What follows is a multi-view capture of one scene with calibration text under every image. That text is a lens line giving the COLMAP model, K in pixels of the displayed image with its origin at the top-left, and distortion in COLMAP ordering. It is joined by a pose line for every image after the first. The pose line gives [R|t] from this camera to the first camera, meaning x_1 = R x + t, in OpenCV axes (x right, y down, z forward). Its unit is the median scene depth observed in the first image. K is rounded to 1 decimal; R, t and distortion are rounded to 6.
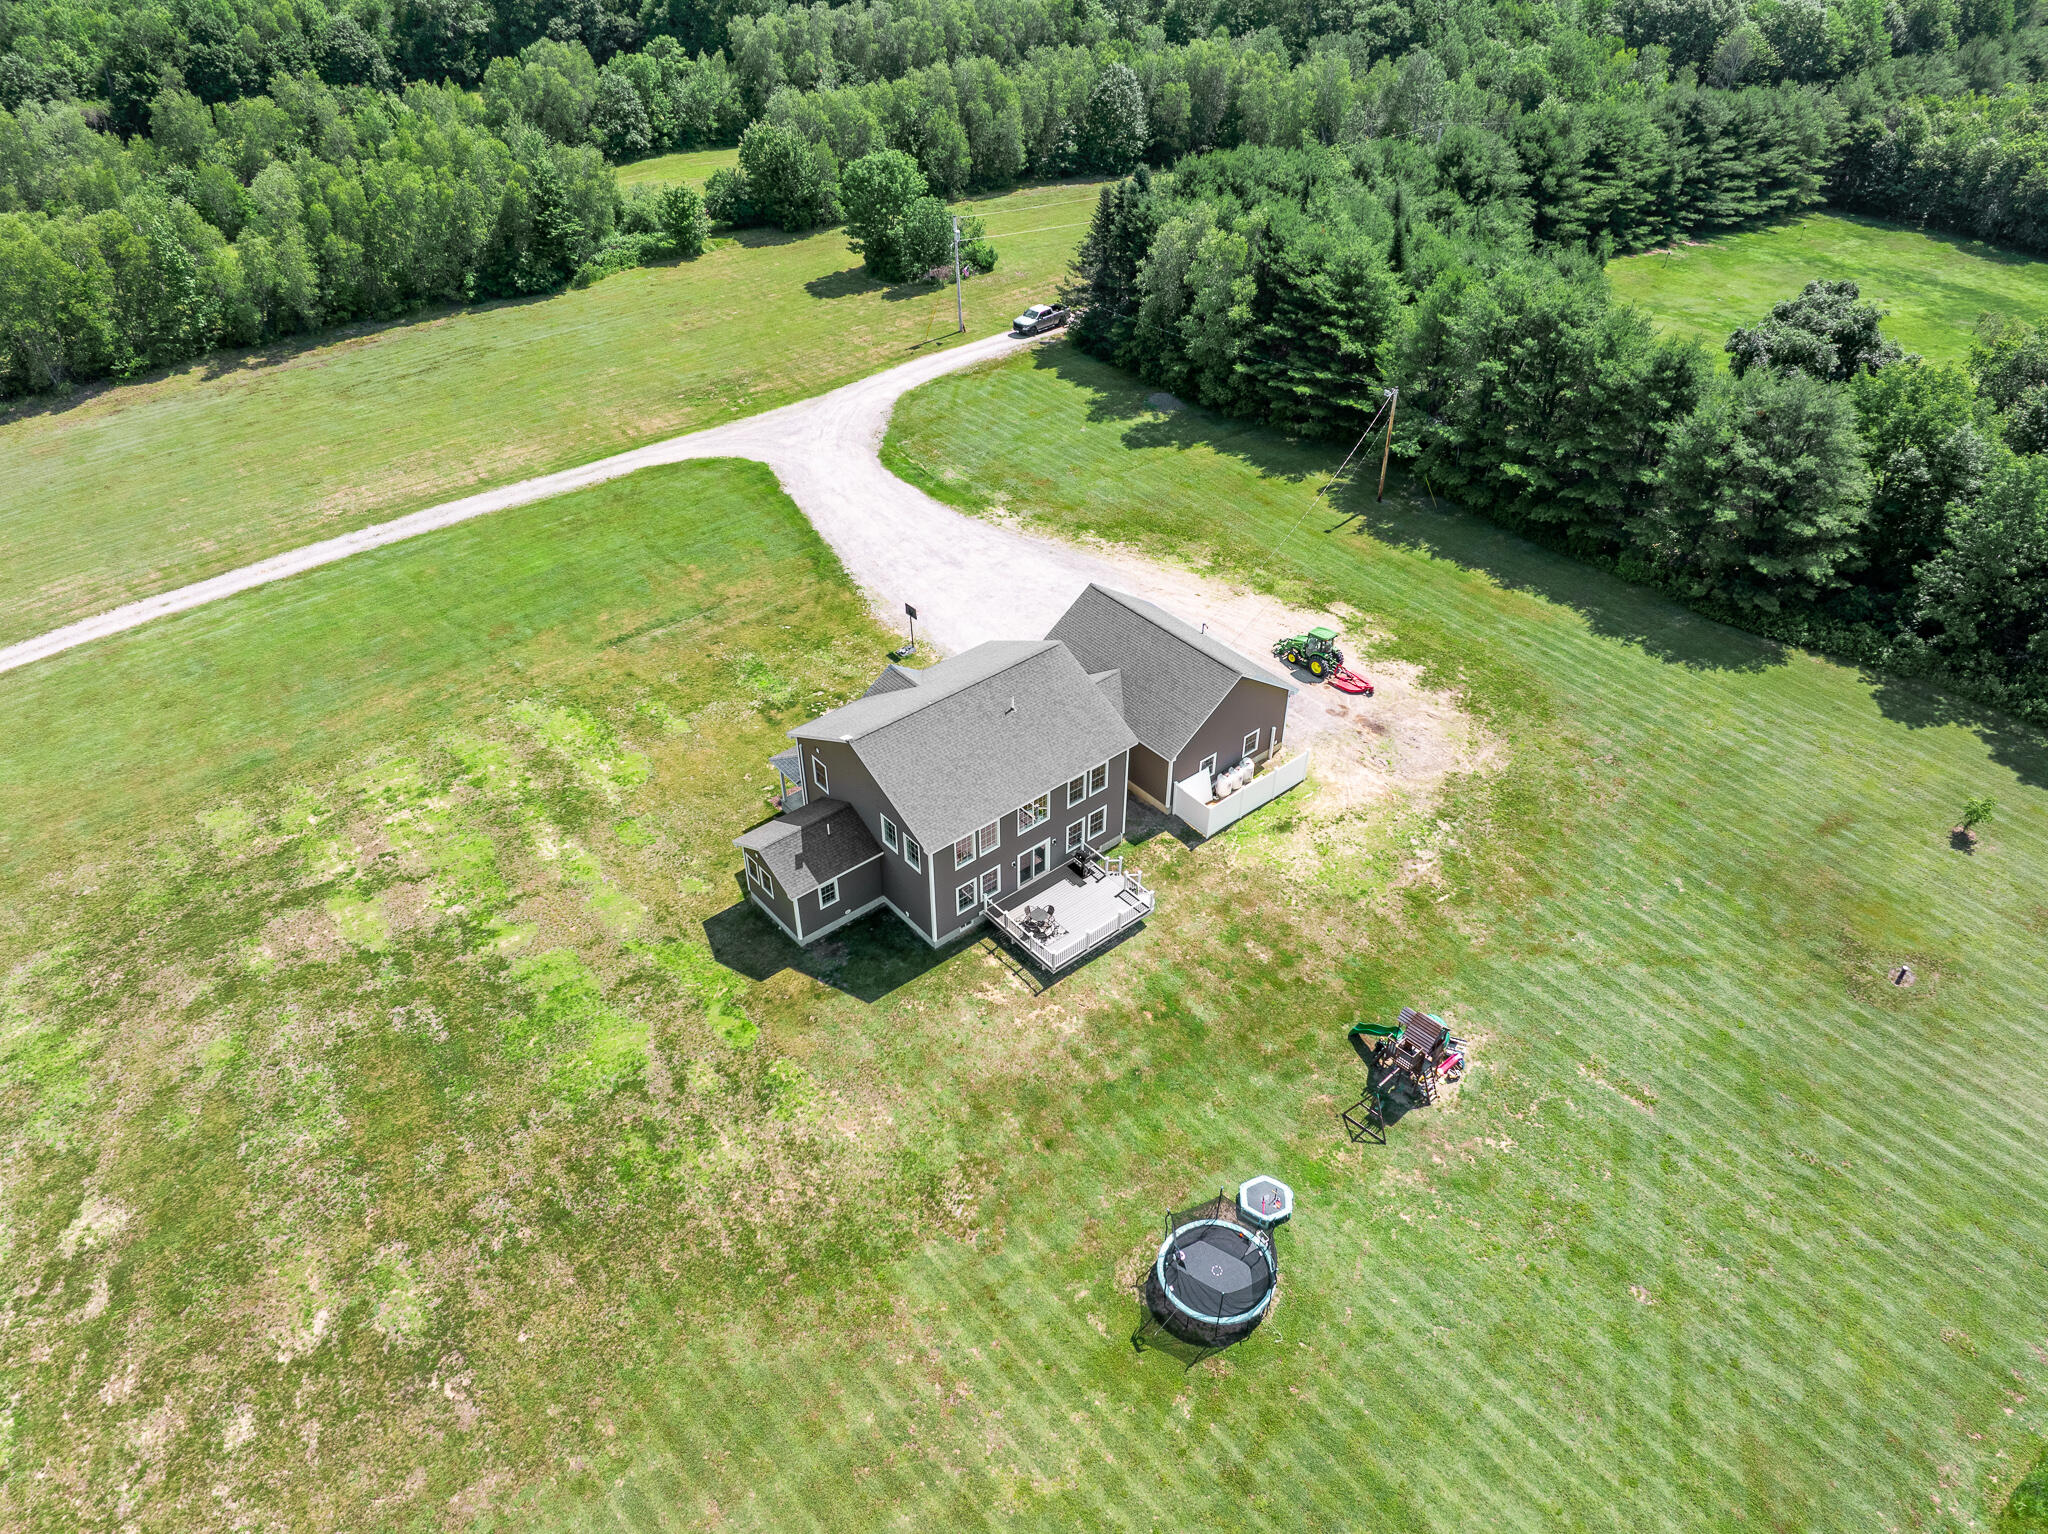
lens RADIAL K [[1456.0, 0, 1016.9], [0, 1456.0, 761.1], [0, 0, 1]] dist [-0.036215, -0.002783]
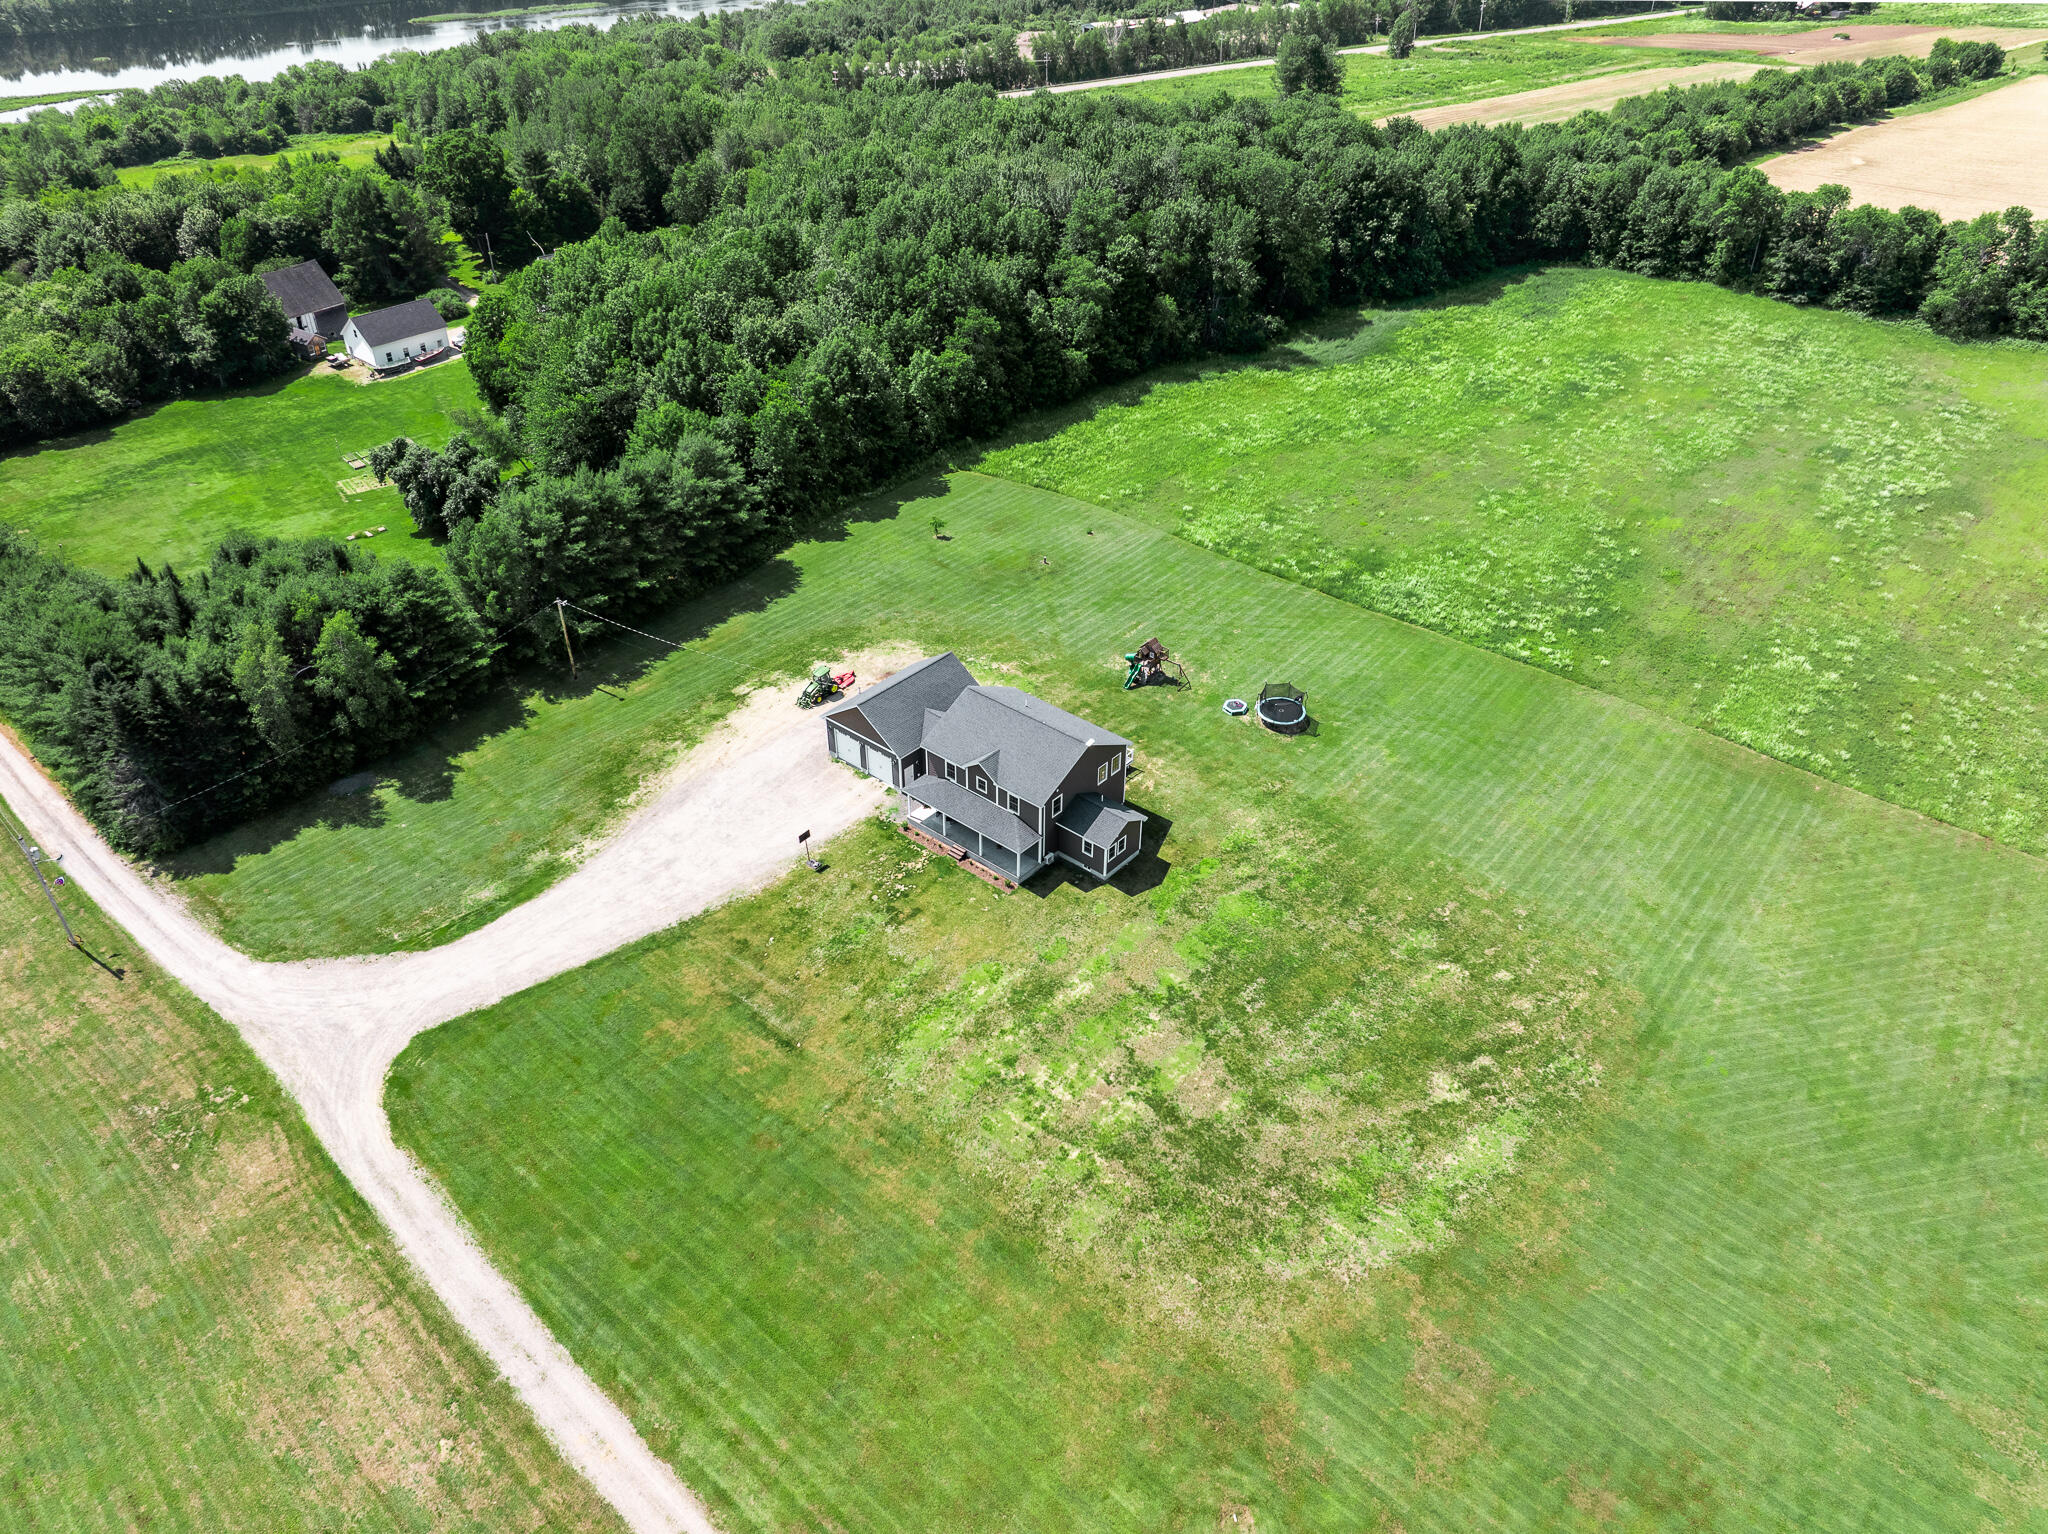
lens RADIAL K [[1434.0, 0, 1024.0], [0, 1434.0, 767.0], [0, 0, 1]] dist [-0.035760, 0.003261]
pose [[-0.165398, -0.572080, 0.803348, -1.297688], [0.601462, 0.587039, 0.541875, -0.844668], [-0.781592, 0.572809, 0.246989, 0.580171]]
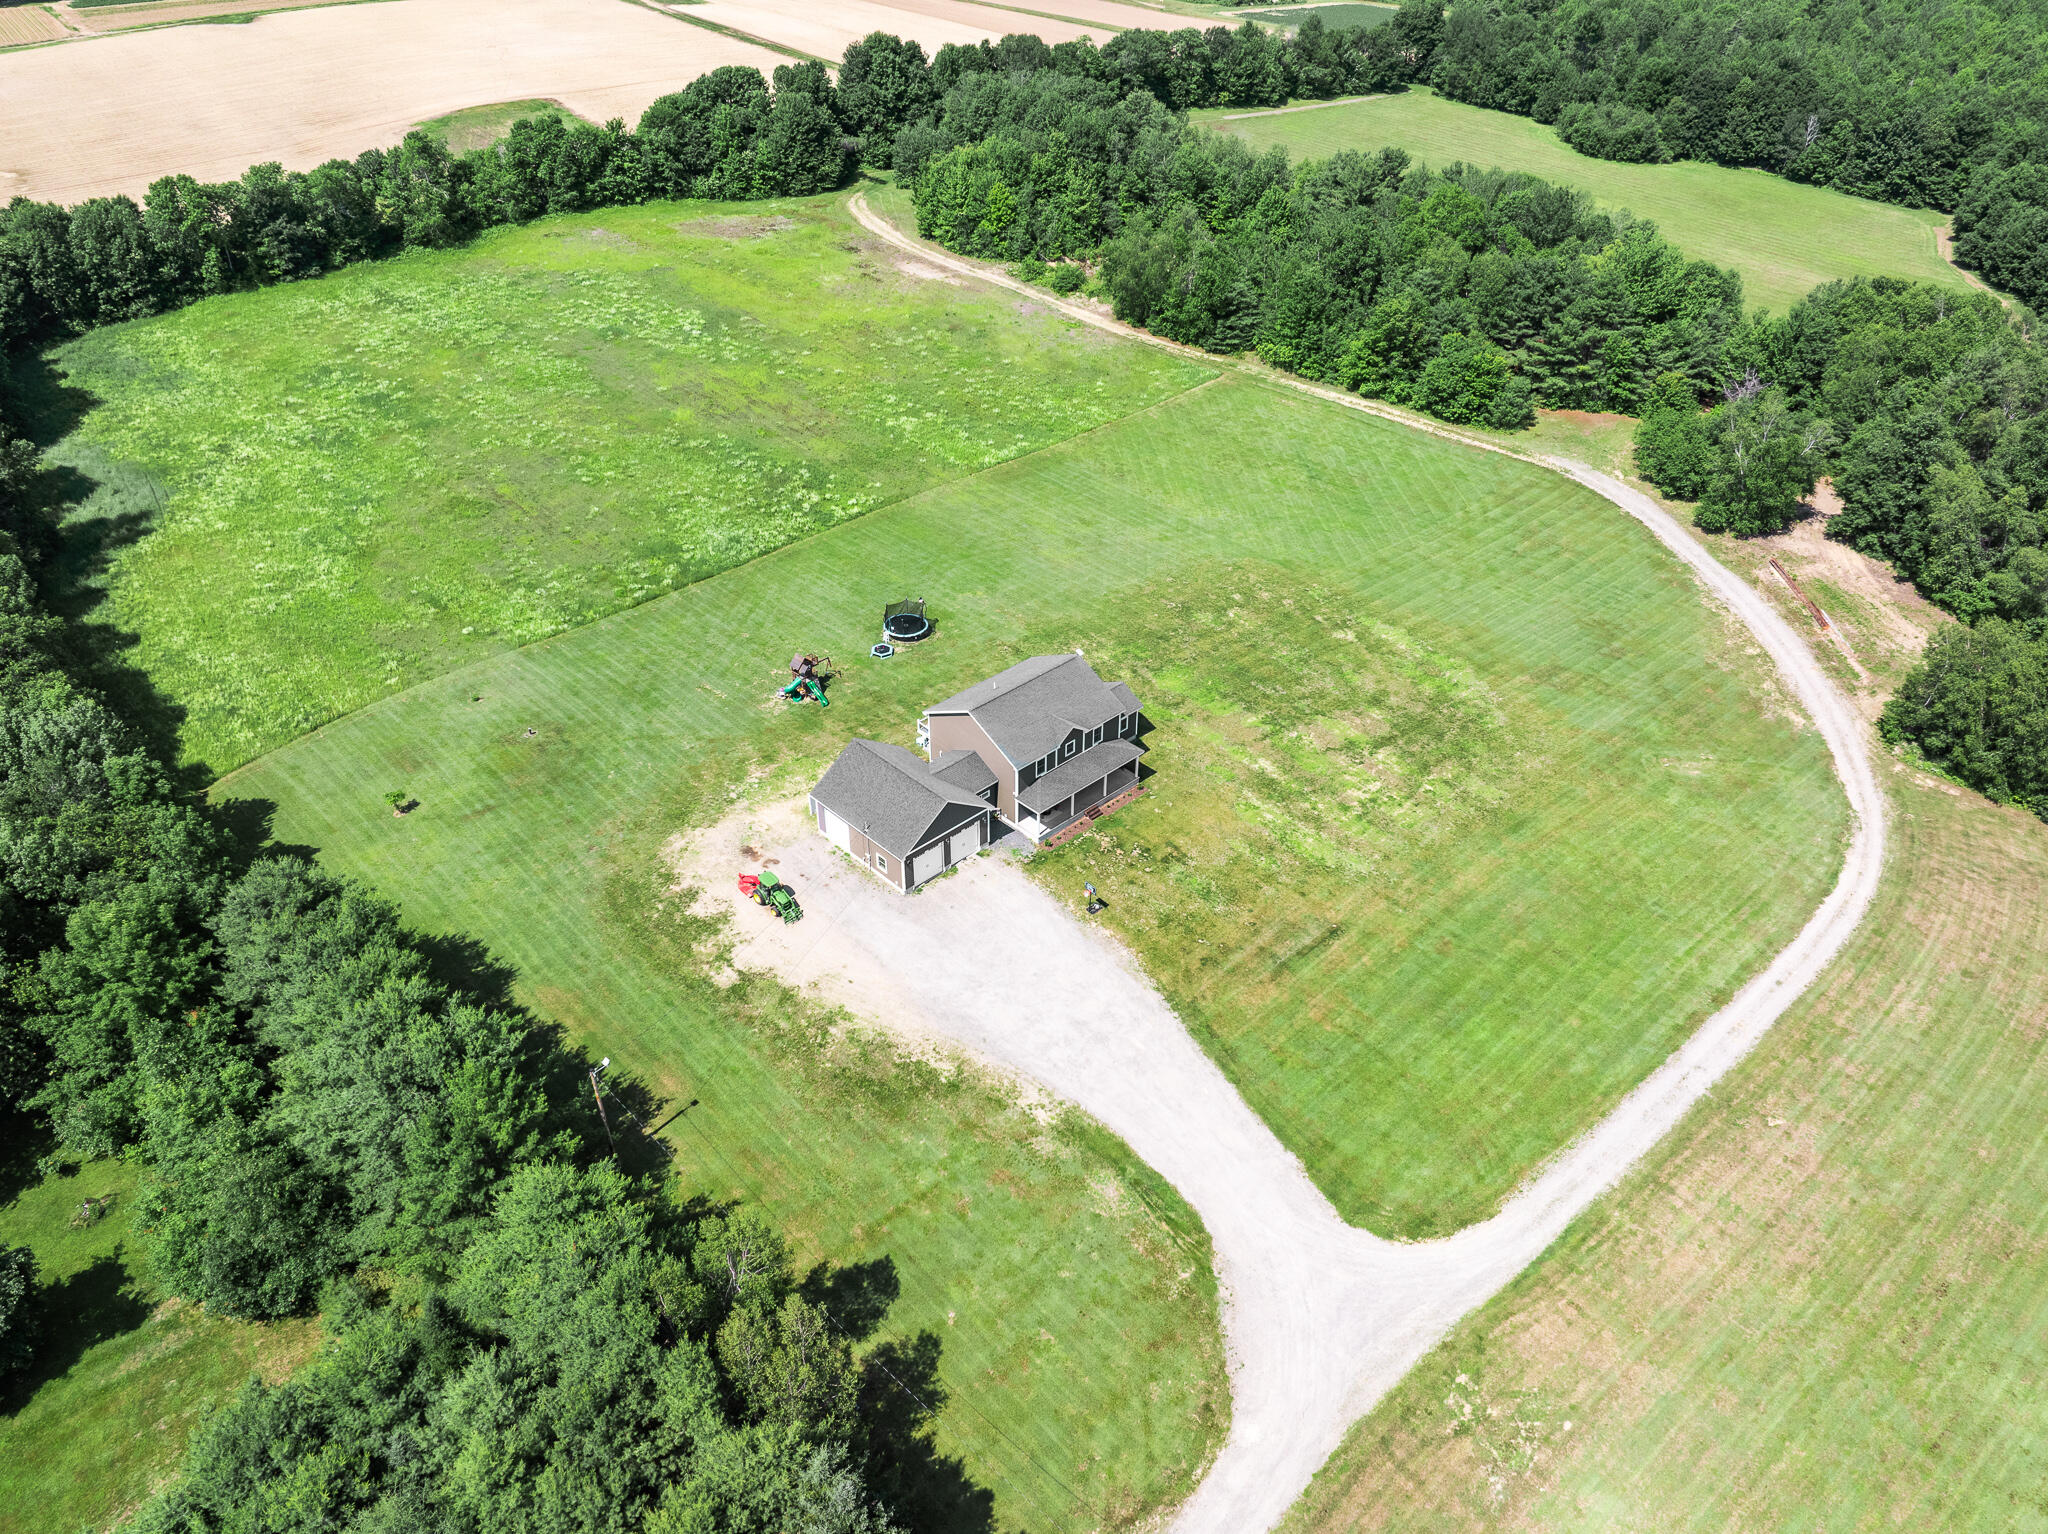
lens RADIAL K [[1456.0, 0, 1016.9], [0, 1456.0, 761.1], [0, 0, 1]] dist [-0.036215, -0.002783]
pose [[-0.997733, 0.037292, -0.056021, 0.067225], [-0.042710, 0.292439, 0.955330, -1.567786], [0.052009, 0.955557, -0.290183, 1.478765]]
